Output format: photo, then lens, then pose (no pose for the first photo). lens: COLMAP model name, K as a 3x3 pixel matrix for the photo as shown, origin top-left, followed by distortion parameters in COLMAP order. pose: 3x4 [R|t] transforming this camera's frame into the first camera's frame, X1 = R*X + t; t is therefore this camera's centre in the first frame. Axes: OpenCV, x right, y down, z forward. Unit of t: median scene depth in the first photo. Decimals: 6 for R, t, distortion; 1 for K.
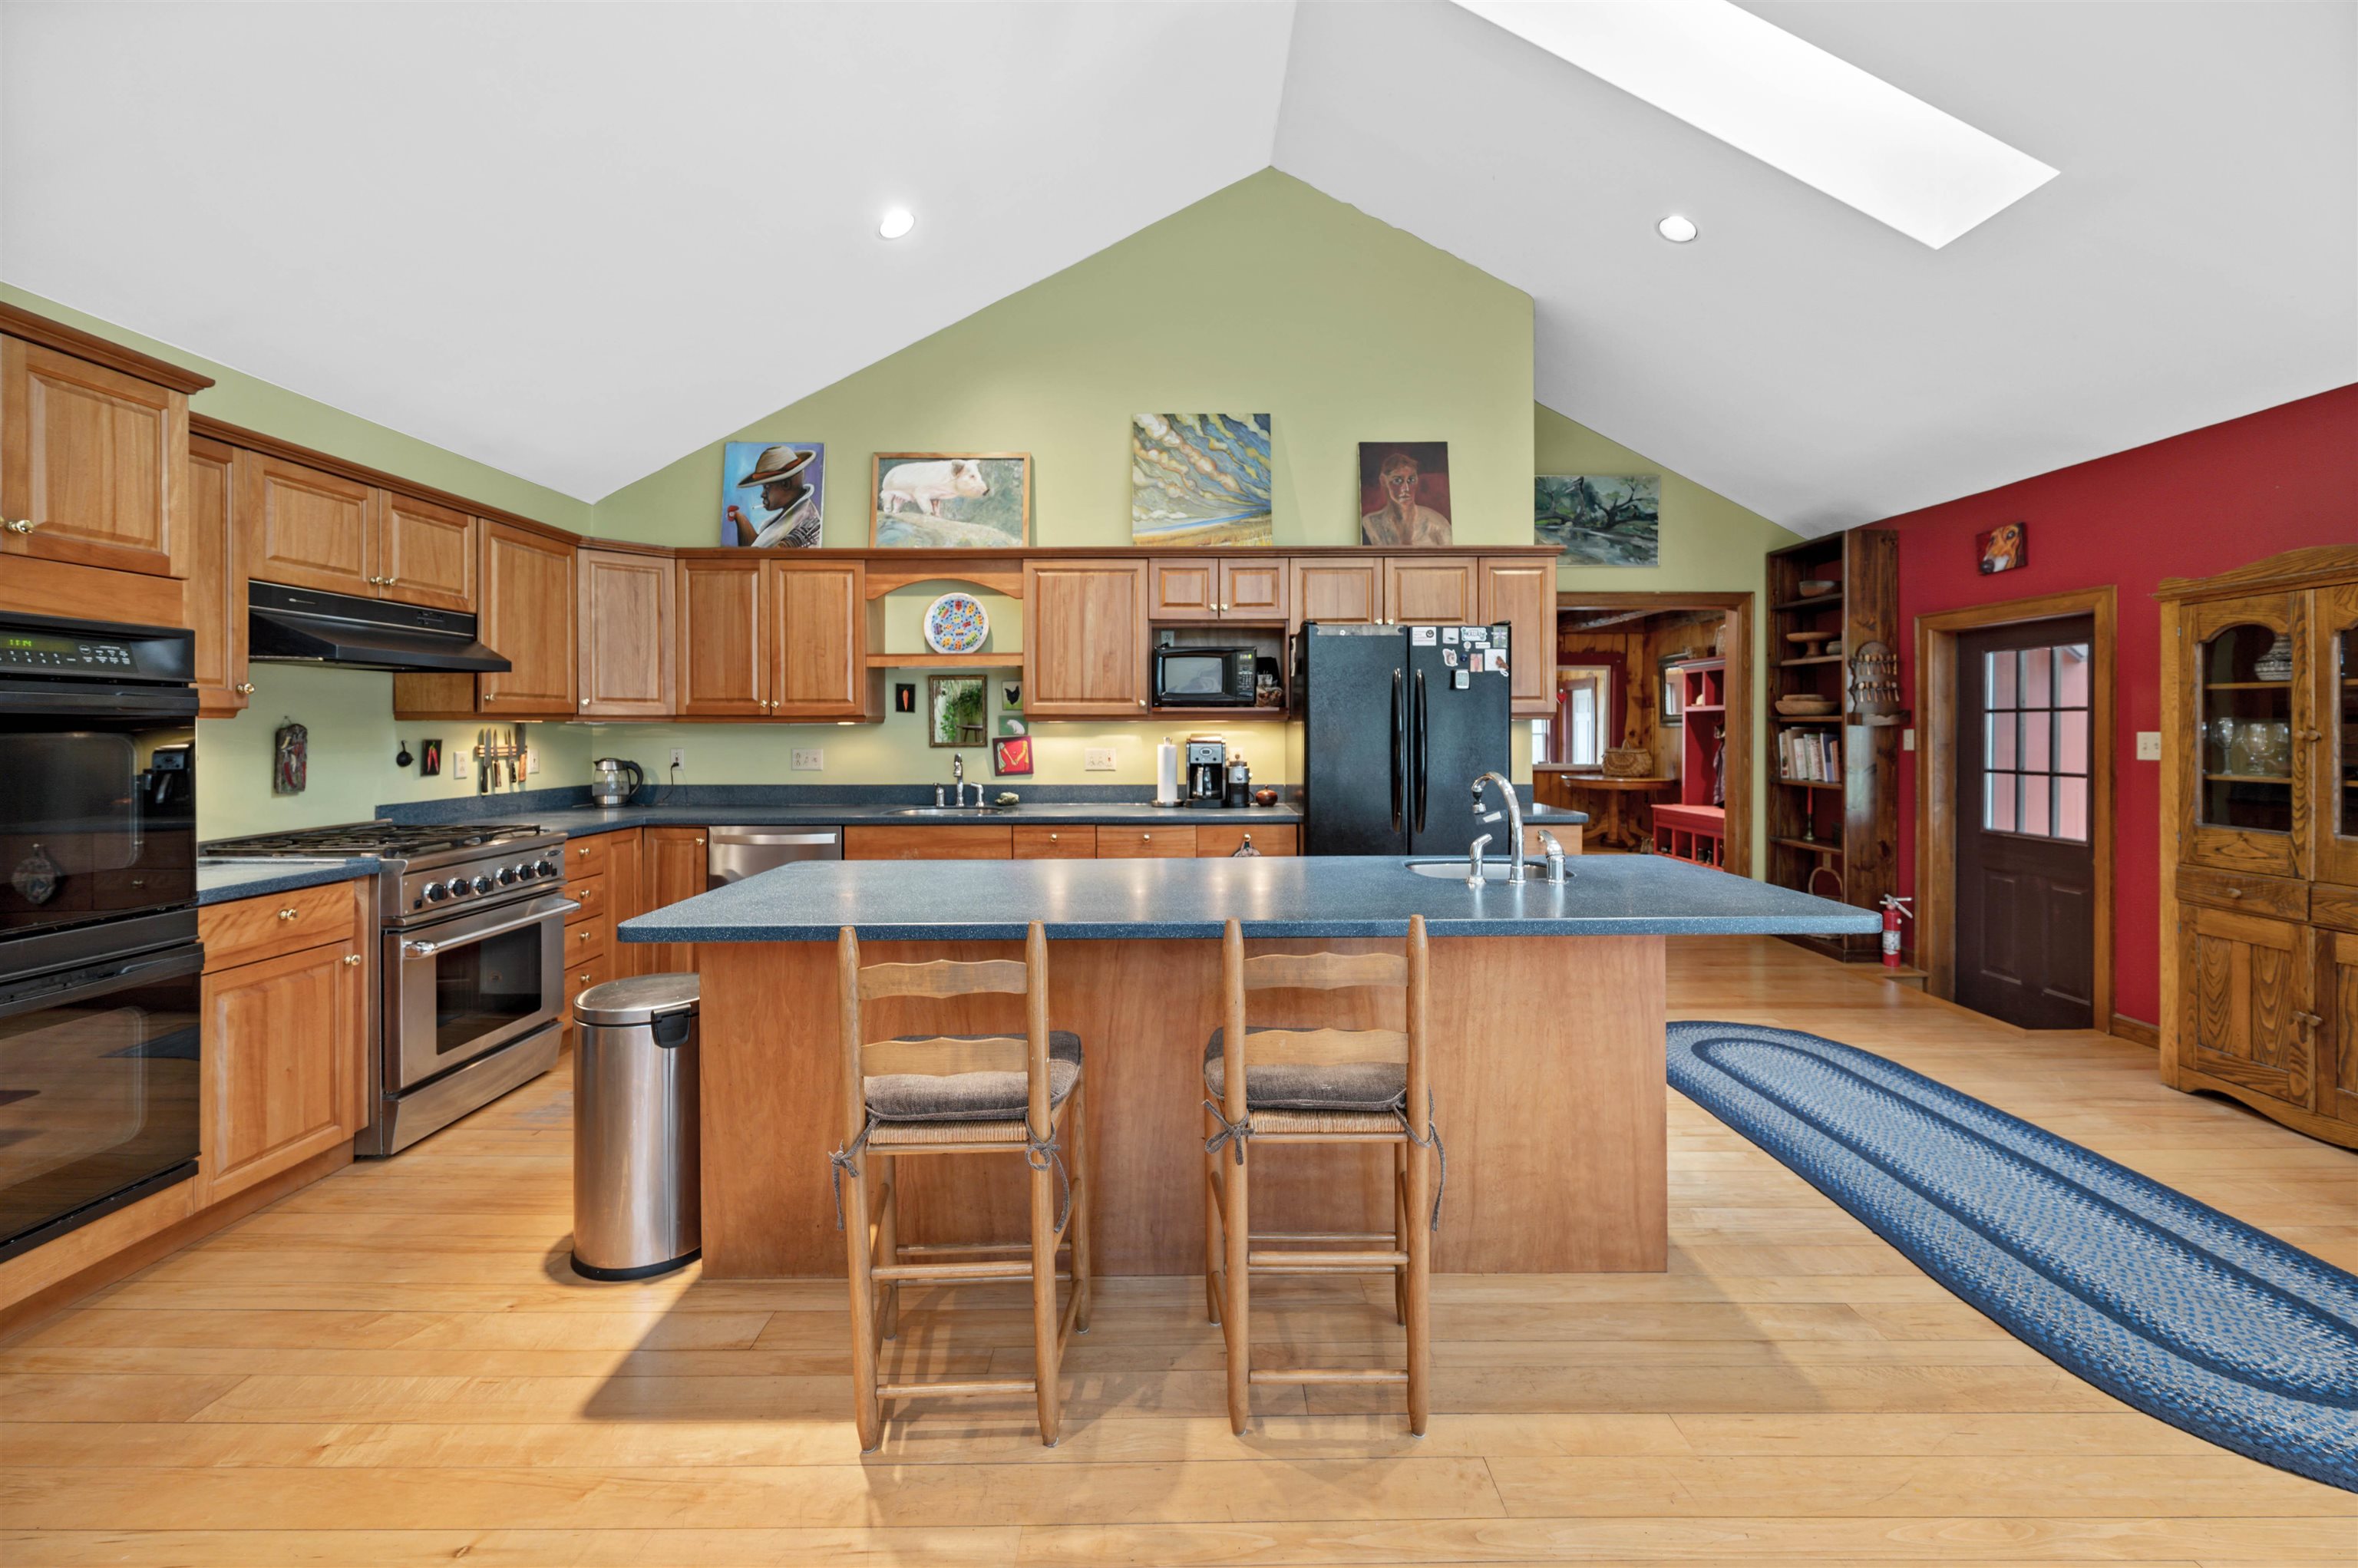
lens RADIAL K [[944.5, 0, 1186.9], [0, 944.5, 749.4], [0, 0, 1]] dist [-0.001155, -0.000249]
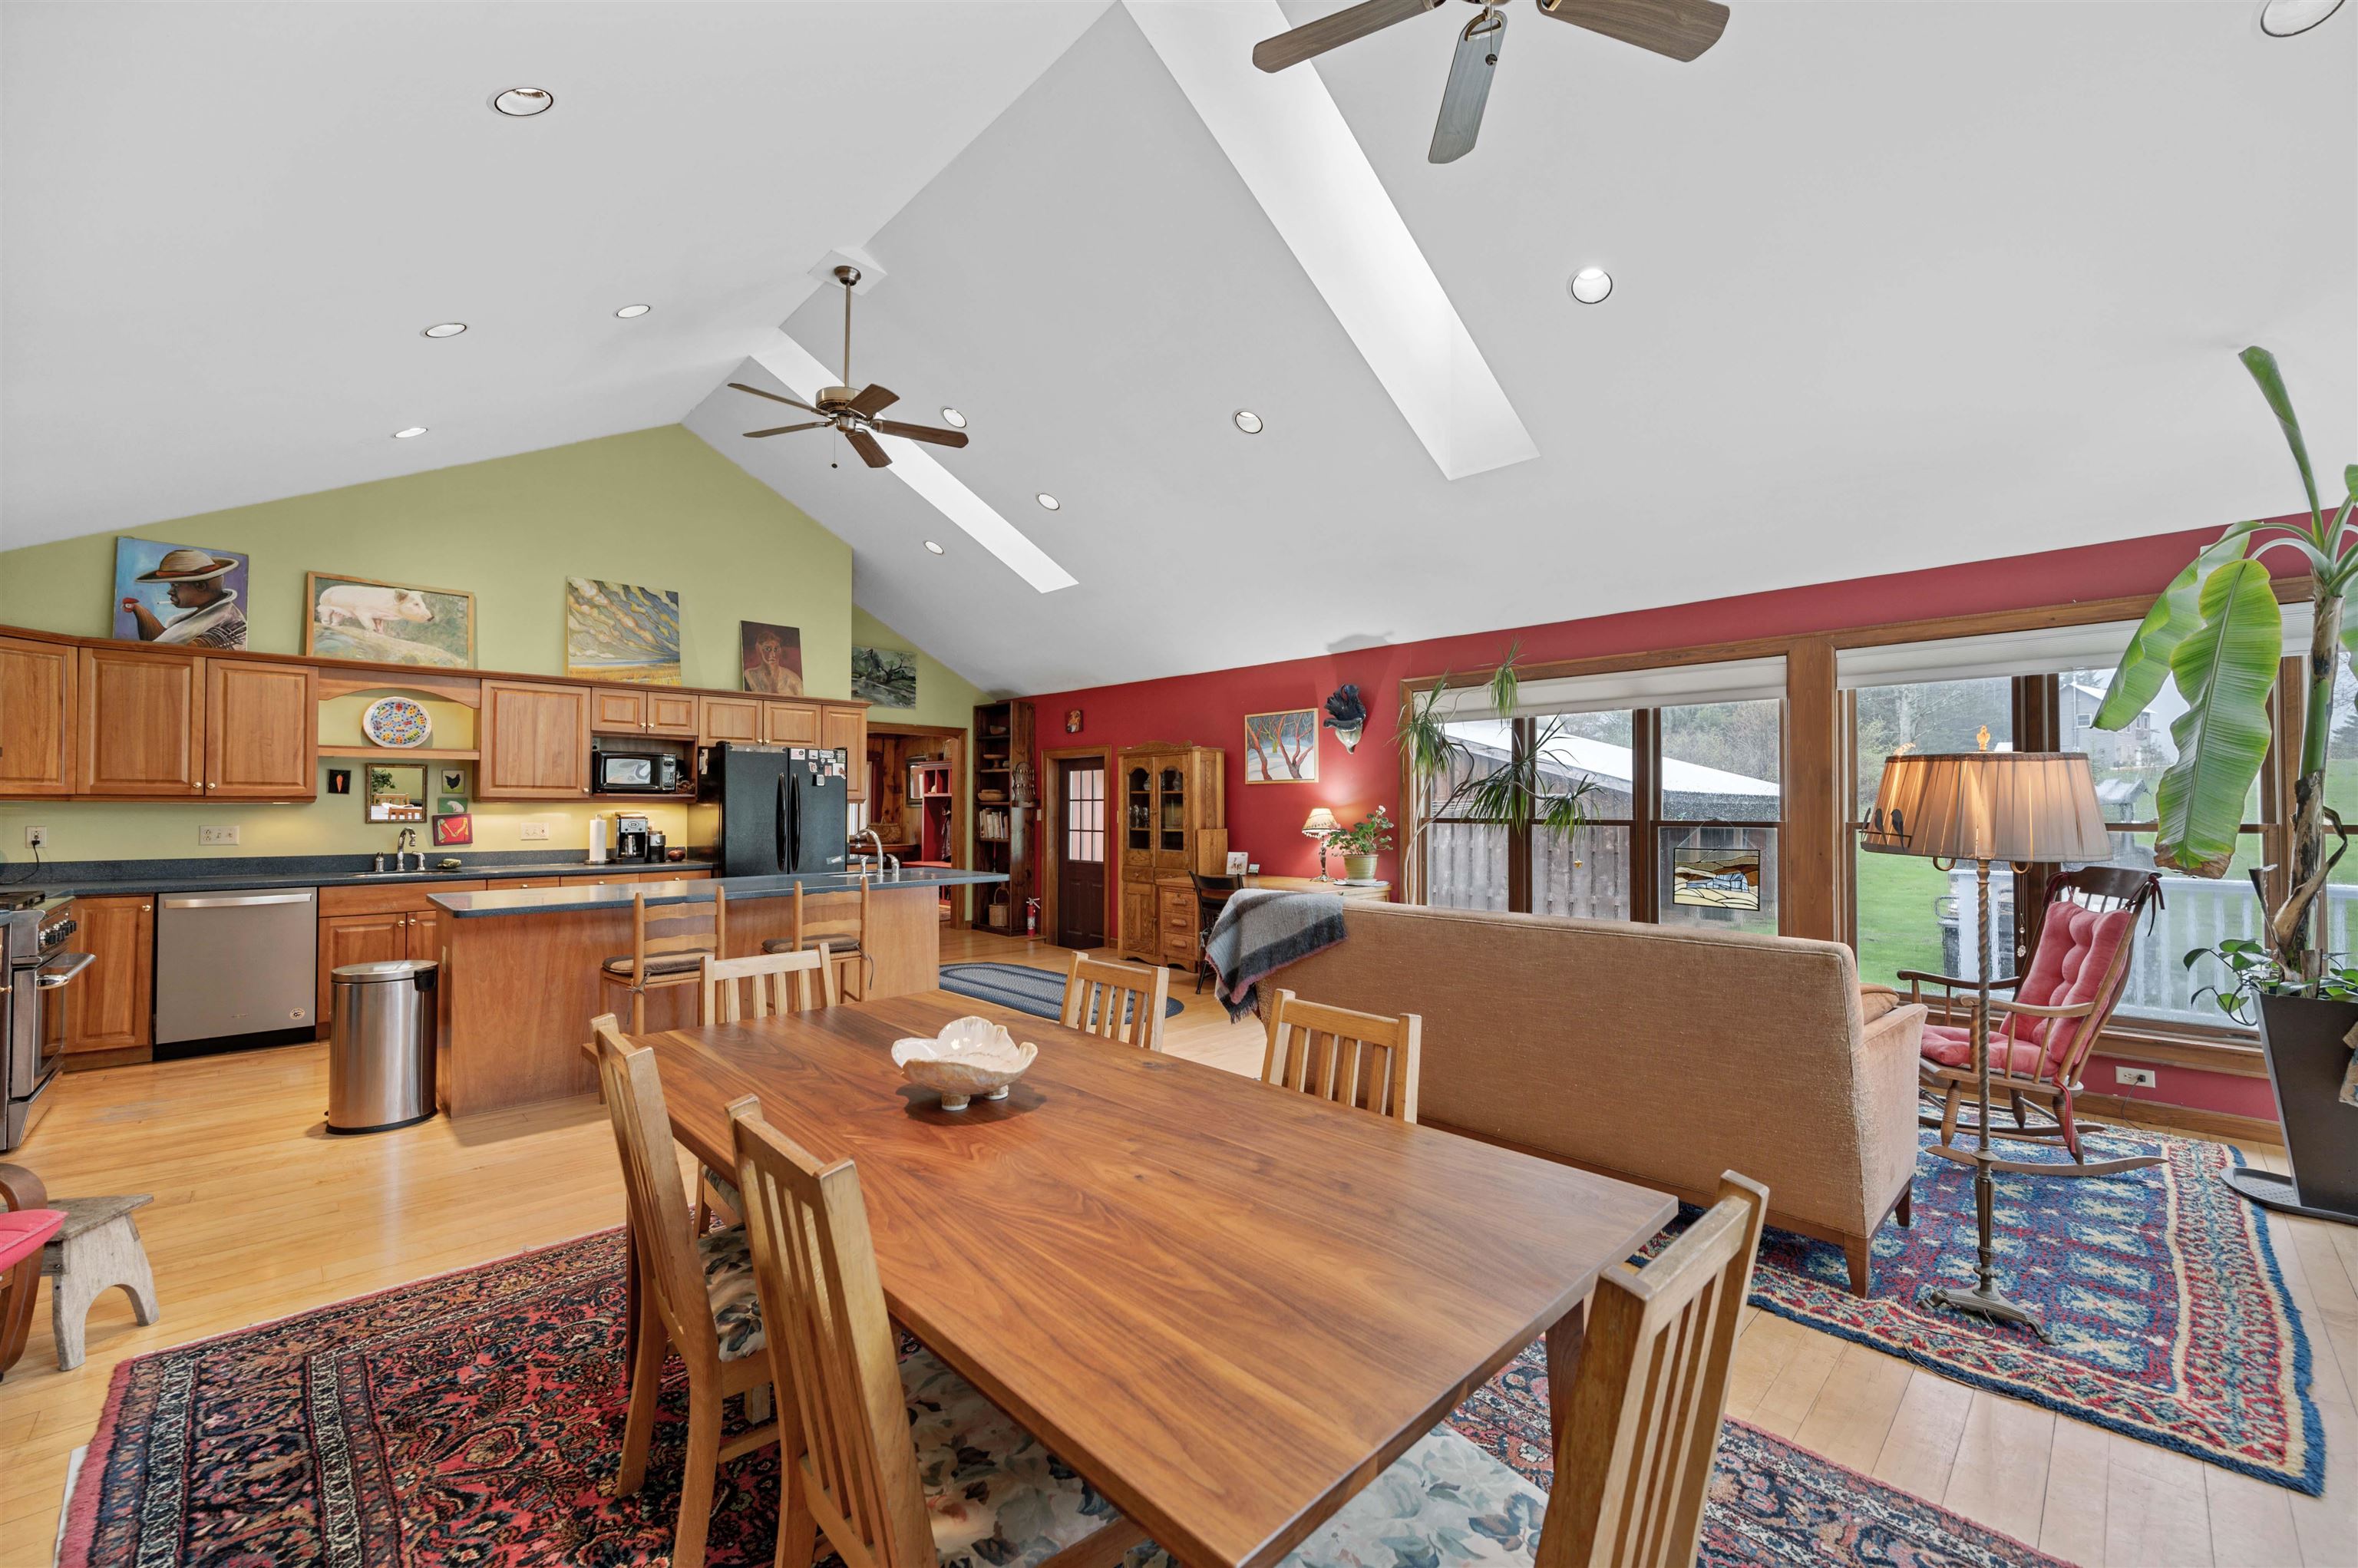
lens RADIAL K [[944.5, 0, 1186.9], [0, 944.5, 749.4], [0, 0, 1]] dist [-0.001155, -0.000249]
pose [[0.715097, 0.045568, 0.697538, -0.365422], [0.012944, 0.996839, -0.078390, 0.011662], [-0.698905, 0.065085, 0.712247, -0.589336]]
